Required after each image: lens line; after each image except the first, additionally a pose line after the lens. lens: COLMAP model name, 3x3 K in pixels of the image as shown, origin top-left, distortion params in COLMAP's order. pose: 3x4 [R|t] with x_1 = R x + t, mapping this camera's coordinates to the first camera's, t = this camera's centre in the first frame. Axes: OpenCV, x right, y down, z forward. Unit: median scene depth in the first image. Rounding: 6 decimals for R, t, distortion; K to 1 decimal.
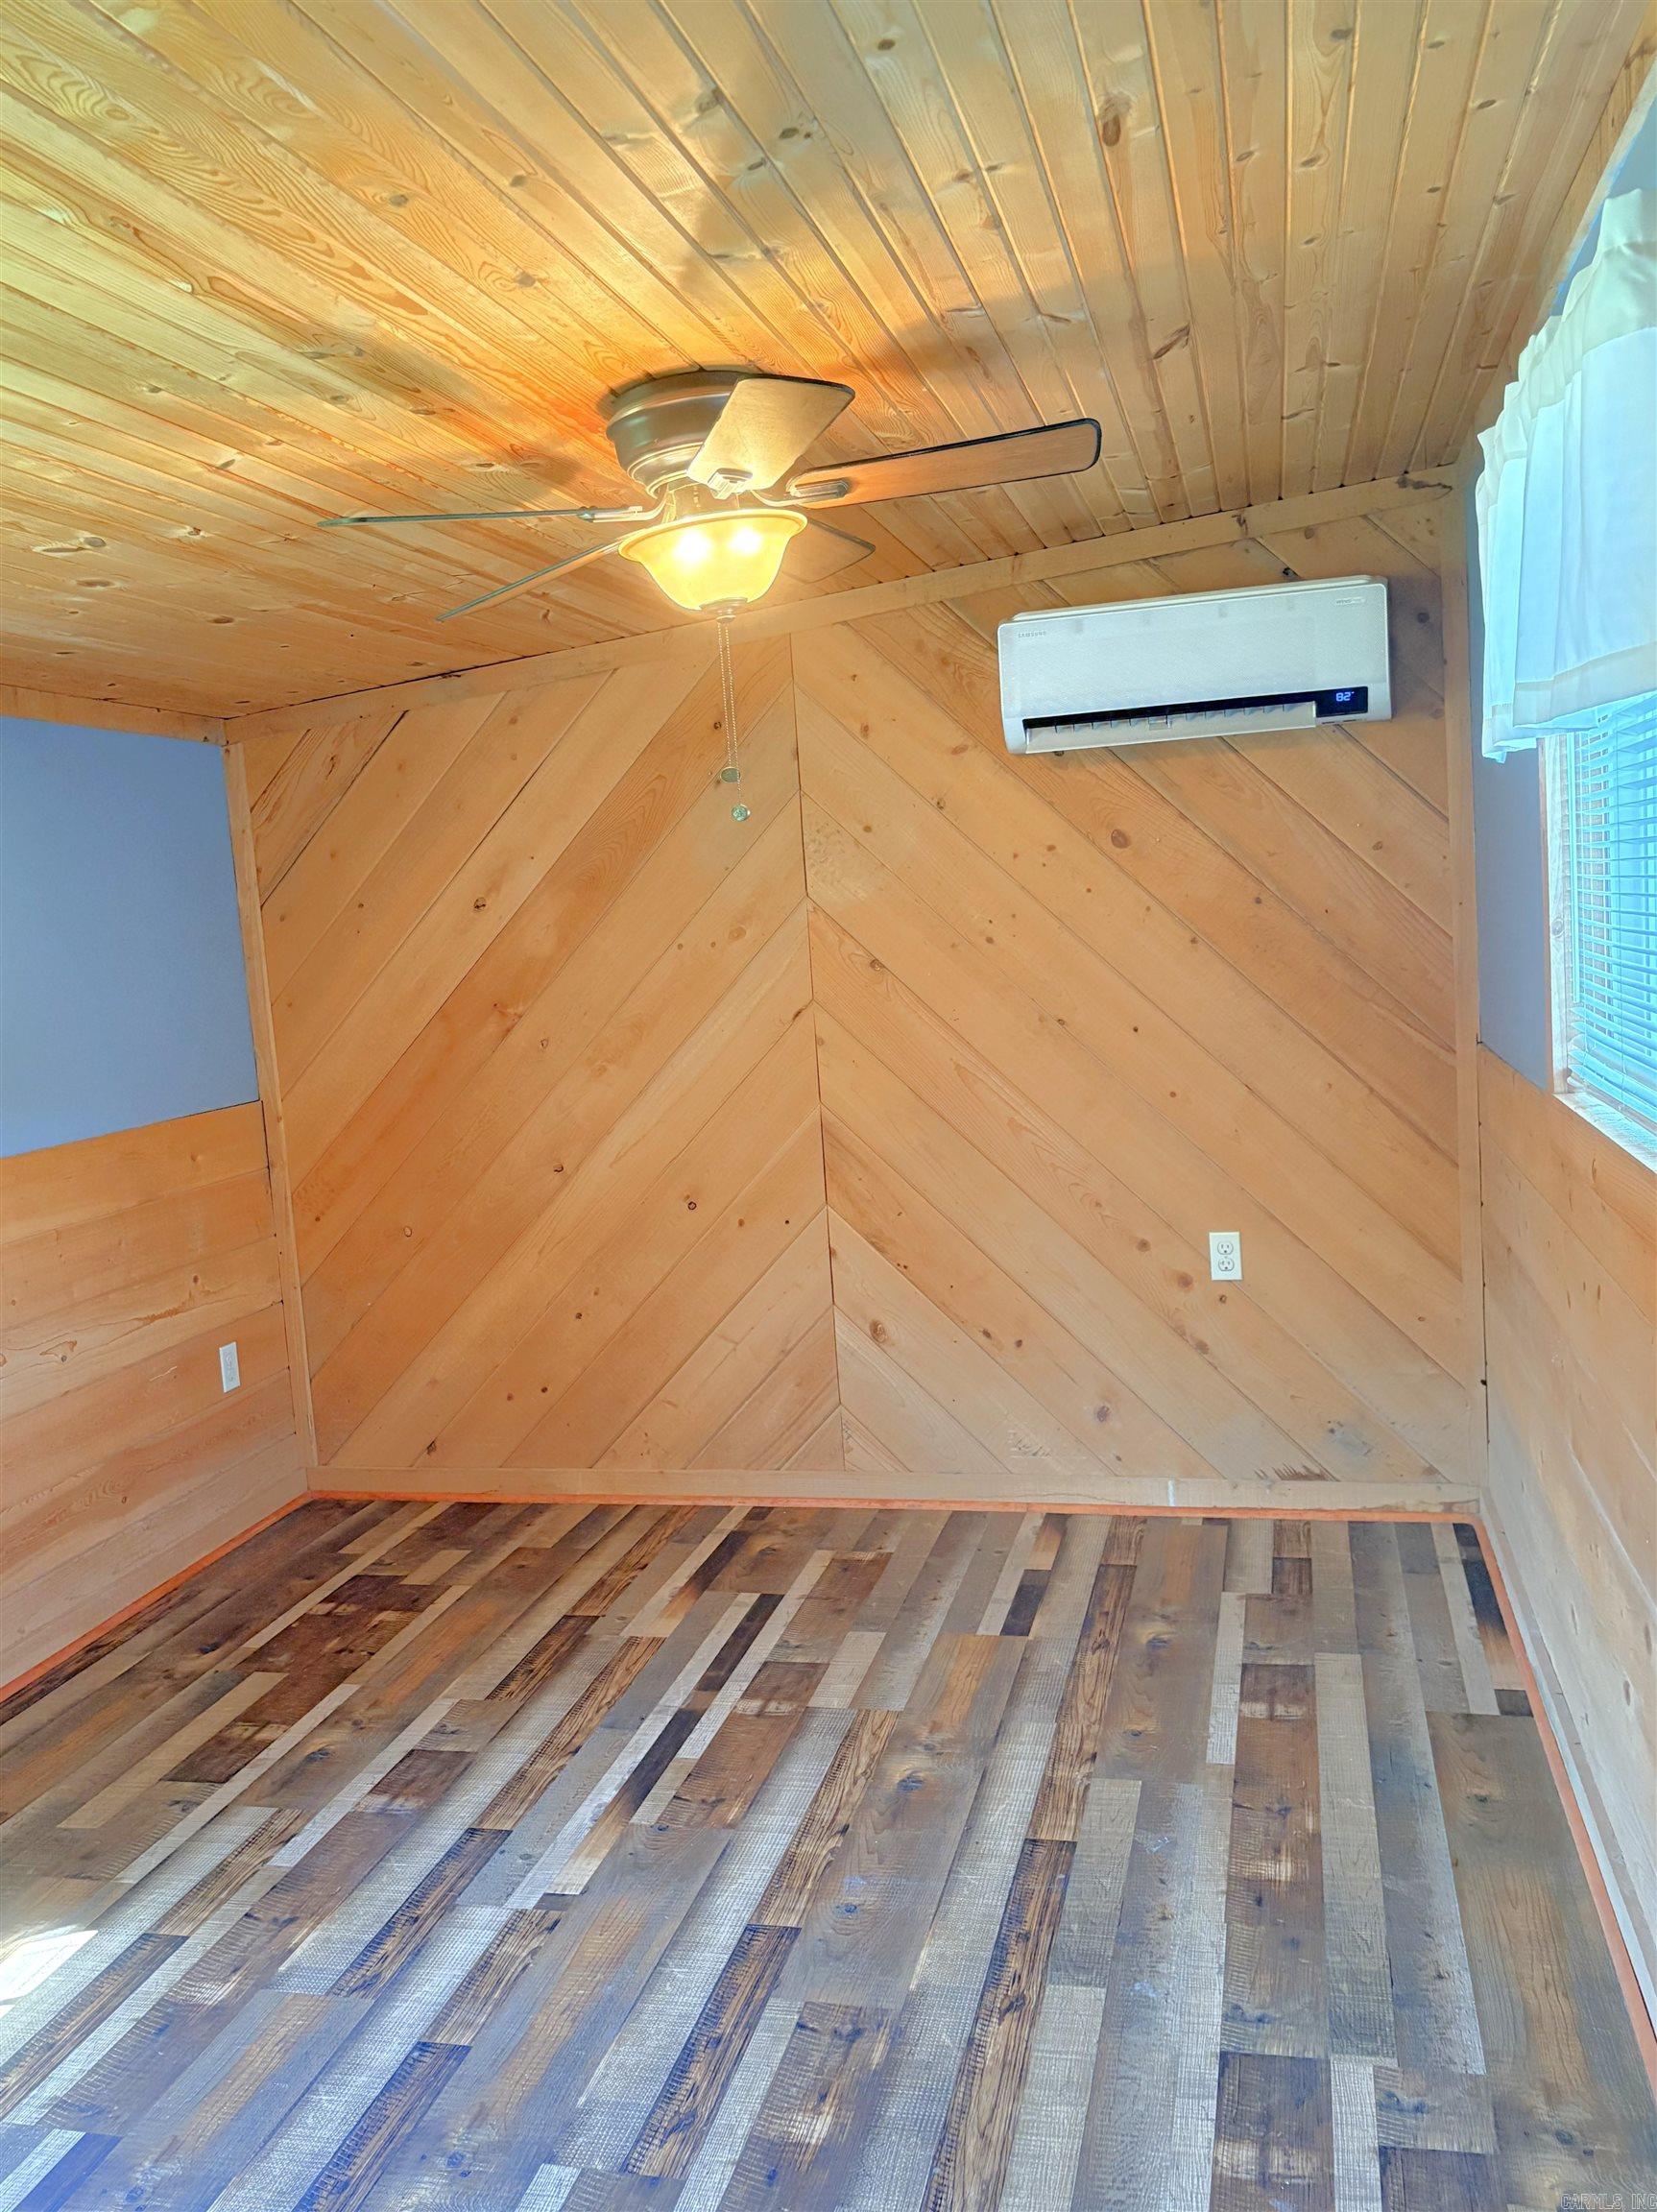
lens RADIAL K [[1674.2, 0, 833.8], [0, 1674.2, 1116.1], [0, 0, 1]] dist [0.046942, -0.041902]
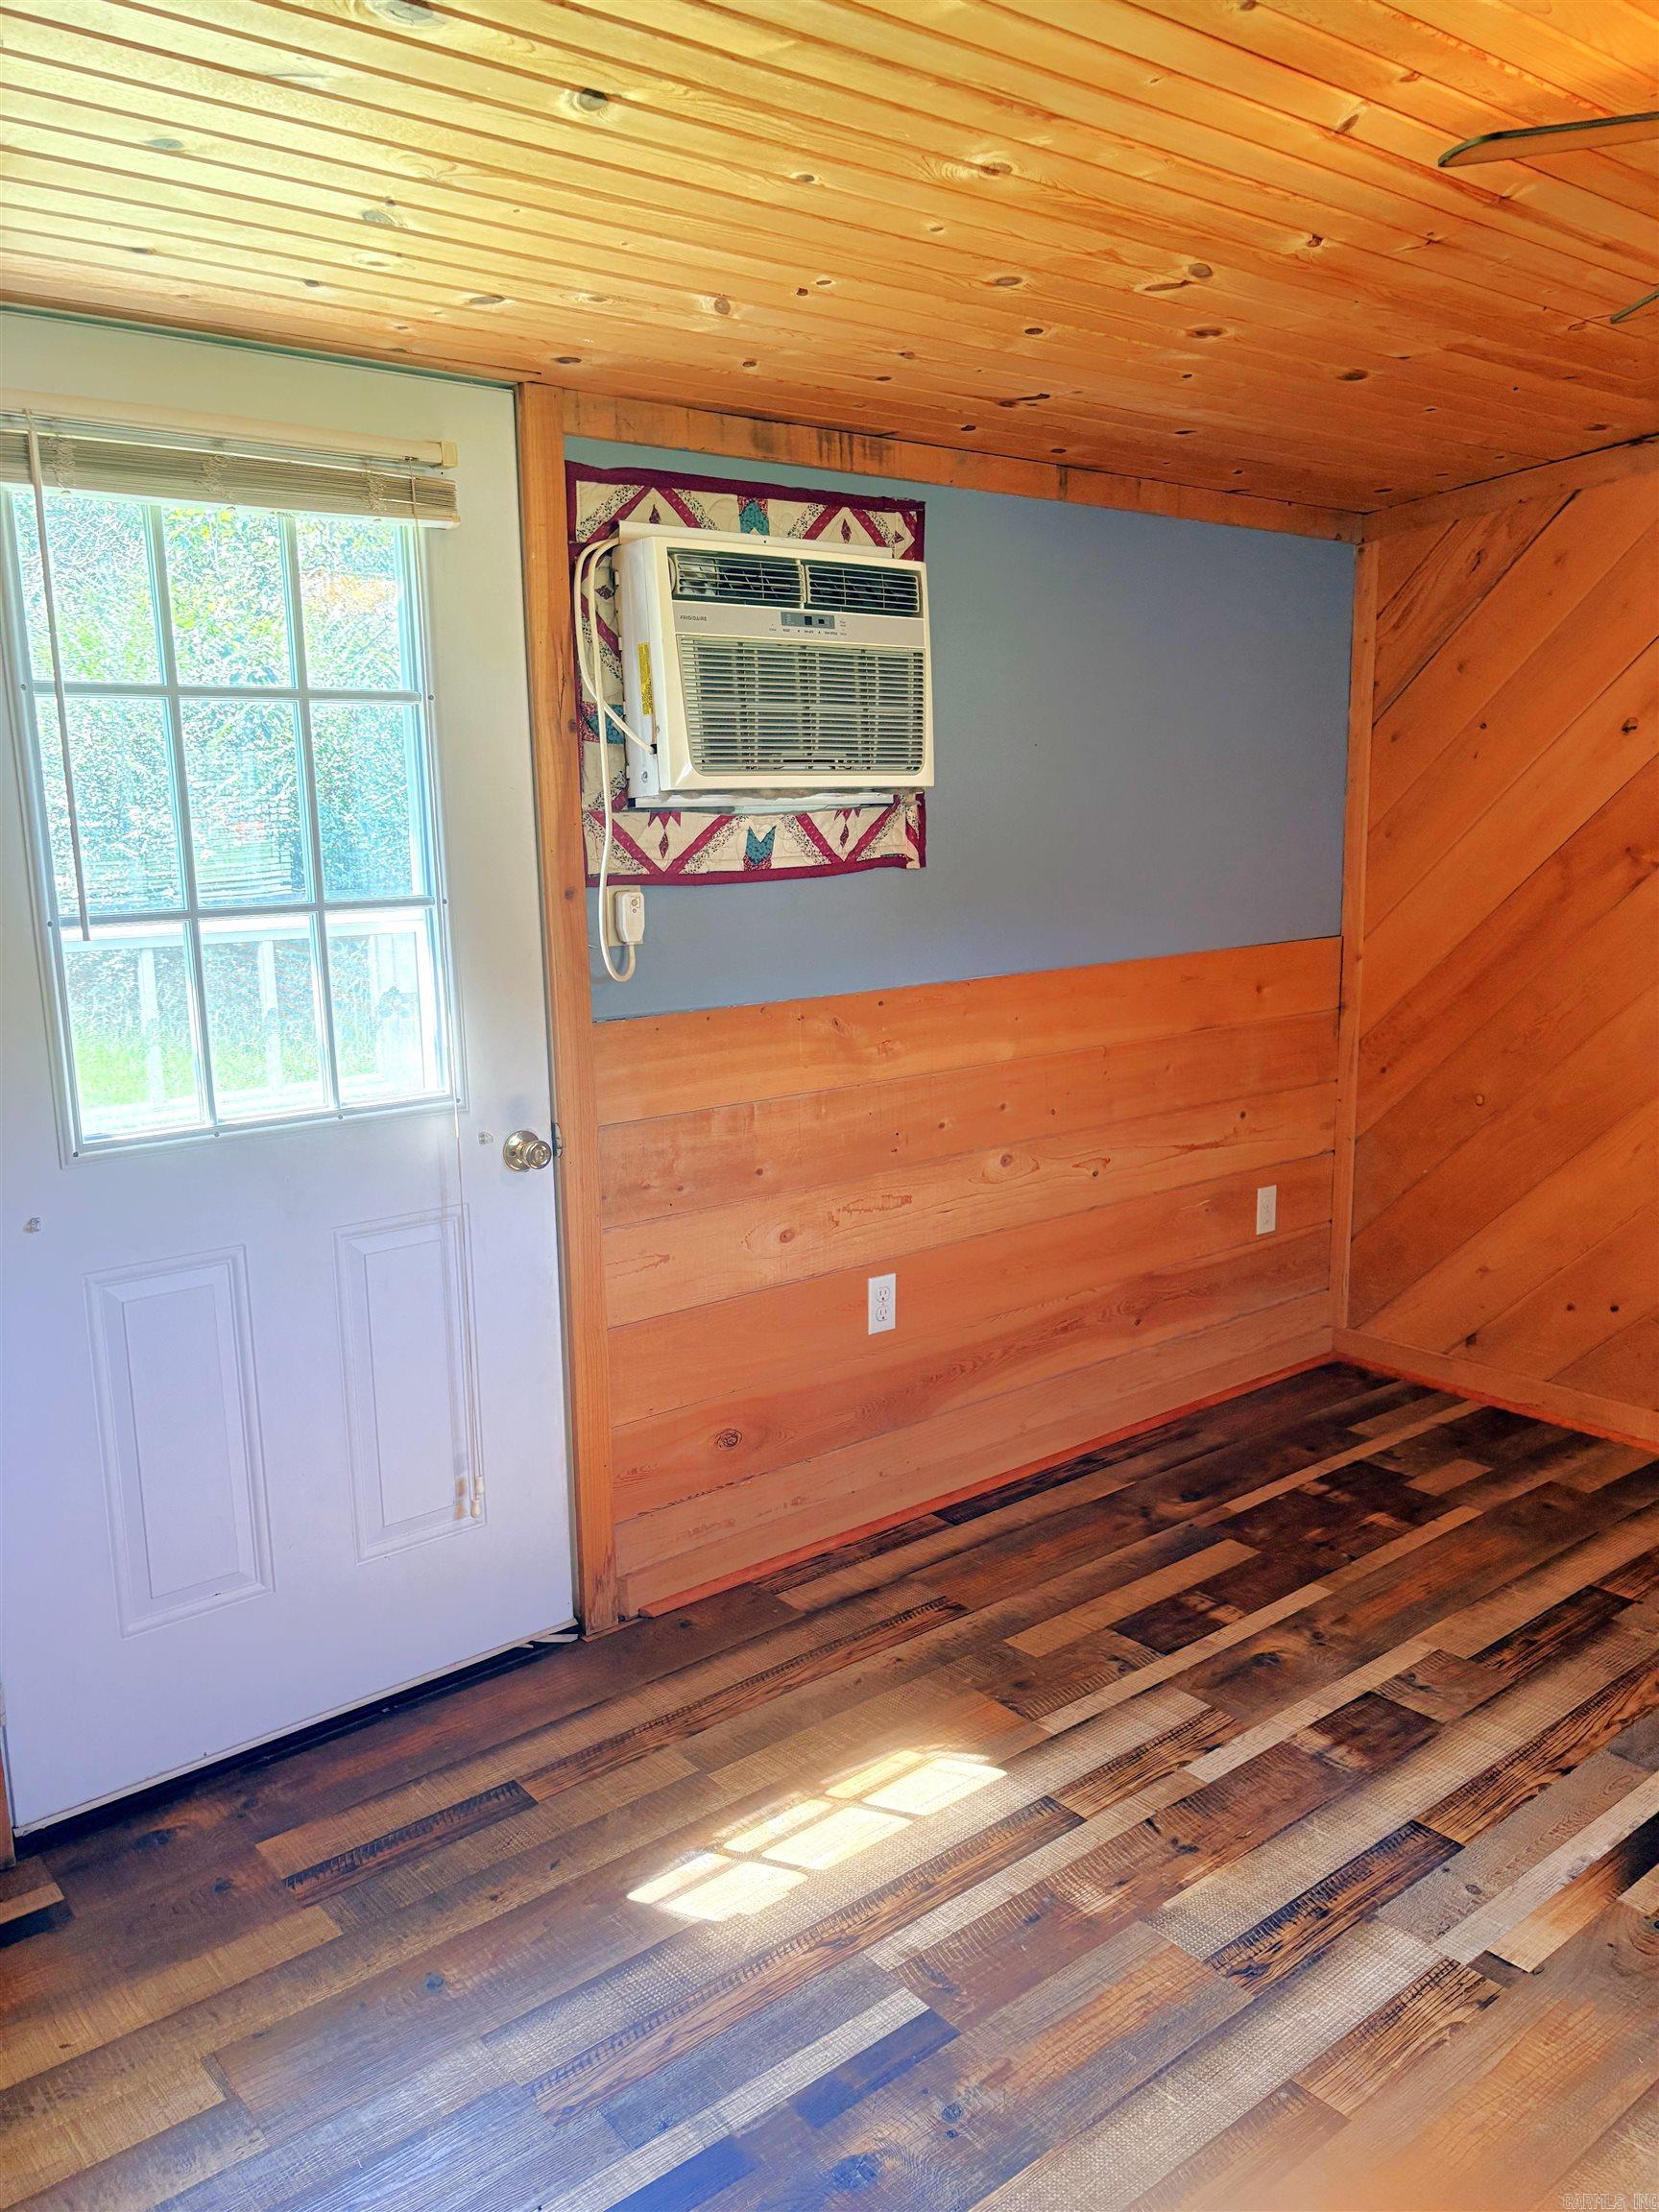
lens RADIAL K [[1674.3, 0, 818.3], [0, 1674.3, 1111.4], [0, 0, 1]] dist [0.046942, -0.041902]
pose [[0.792456, 0.163485, -0.587610, -0.009109], [-0.107345, 0.985753, 0.129490, -0.004813], [0.600409, -0.039538, 0.798715, 0.118592]]
